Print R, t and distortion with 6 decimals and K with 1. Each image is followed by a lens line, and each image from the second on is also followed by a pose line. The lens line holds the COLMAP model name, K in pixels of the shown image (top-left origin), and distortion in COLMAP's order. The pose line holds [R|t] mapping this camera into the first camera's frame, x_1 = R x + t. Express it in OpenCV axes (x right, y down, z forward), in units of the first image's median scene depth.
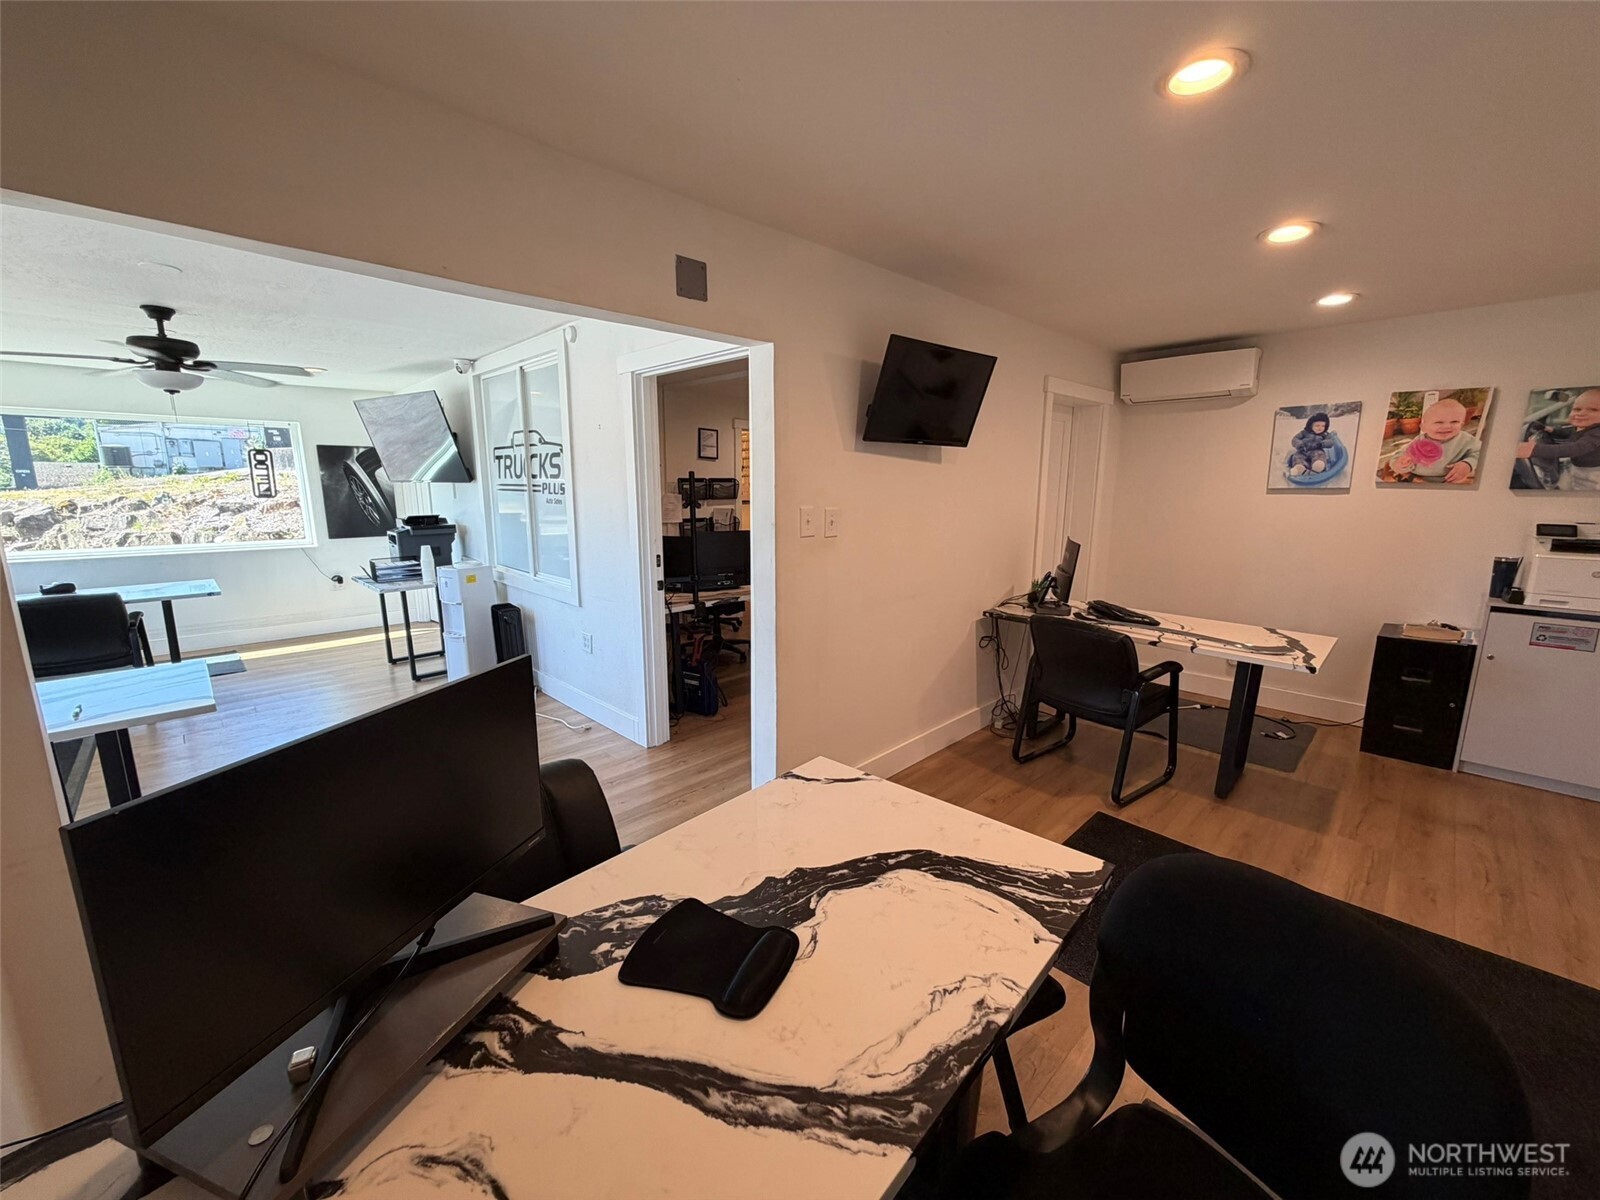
lens RADIAL K [[636.3, 0, 797.9], [0, 636.3, 598.8], [0, 0, 1]] dist [0.003360, -0.000230]
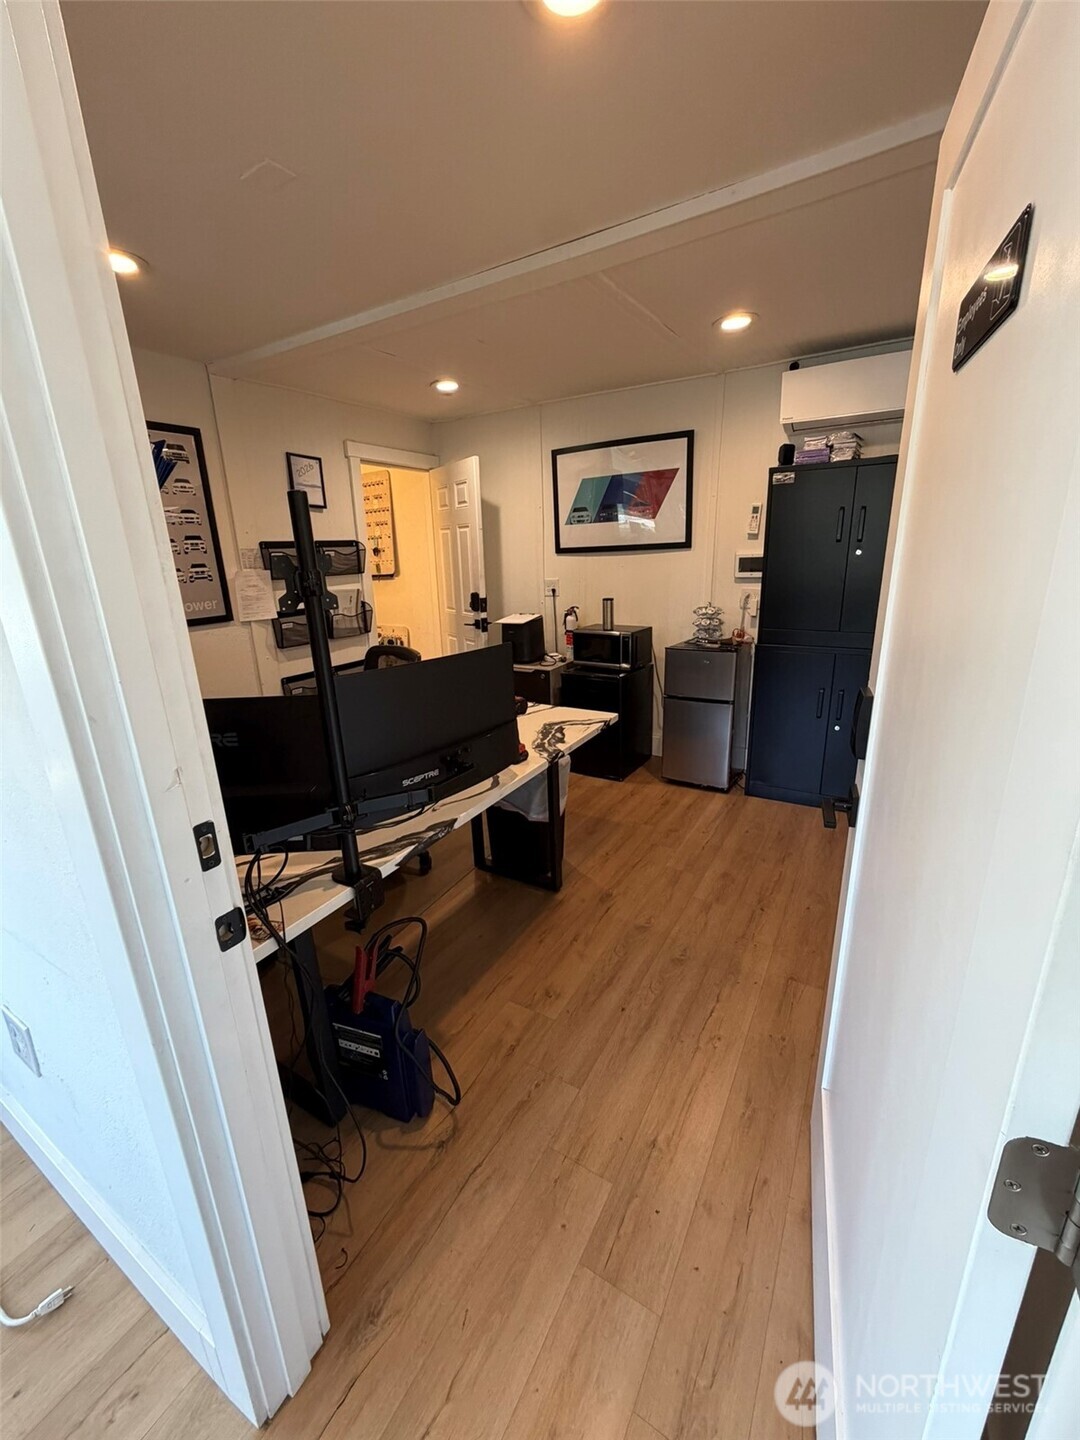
lens RADIAL K [[572.6, 0, 539.9], [0, 572.6, 715.9], [0, 0, 1]] dist [0.003360, -0.000230]
pose [[0.967712, -0.103160, 0.229982, -0.095167], [0.079725, 0.990842, 0.108981, -0.084559], [-0.239118, -0.087127, 0.967074, 0.515927]]
